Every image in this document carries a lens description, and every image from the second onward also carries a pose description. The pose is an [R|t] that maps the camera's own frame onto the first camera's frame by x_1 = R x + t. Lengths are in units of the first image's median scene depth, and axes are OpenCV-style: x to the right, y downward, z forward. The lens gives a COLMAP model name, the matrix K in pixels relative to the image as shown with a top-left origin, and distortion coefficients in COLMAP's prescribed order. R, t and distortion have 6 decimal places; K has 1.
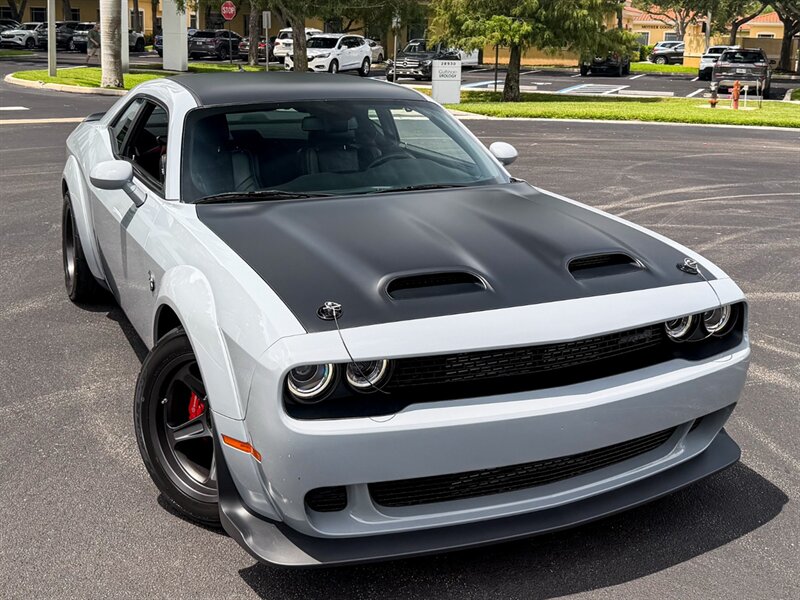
lens RADIAL K [[964.6, 0, 410.7], [0, 964.6, 181.7], [0, 0, 1]] dist [0.219261, -0.573831]
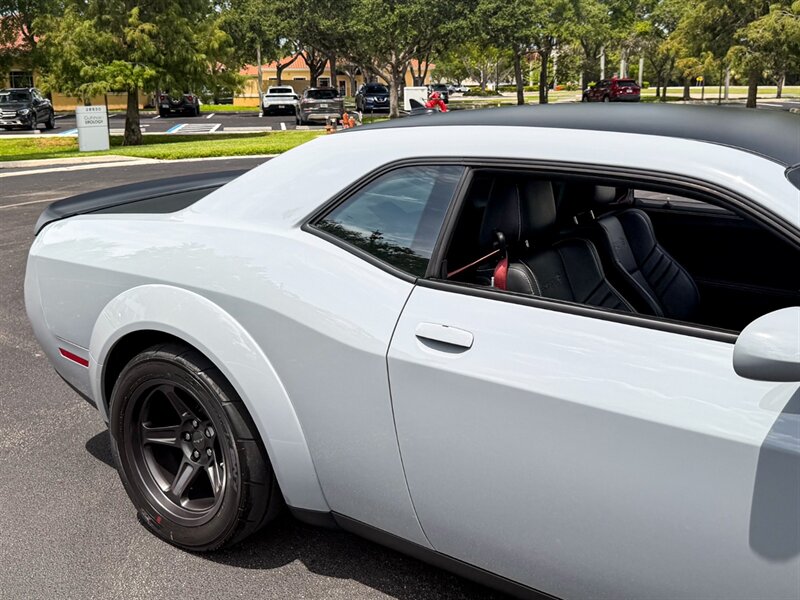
lens RADIAL K [[798.9, 0, 386.3], [0, 798.9, 224.0], [0, 0, 1]] dist [0.185306, -0.419143]
pose [[0.868328, -0.126104, 0.479692, -0.095263], [0.114297, 0.991984, 0.053879, -0.015171], [-0.482641, 0.008043, 0.875781, 0.119855]]
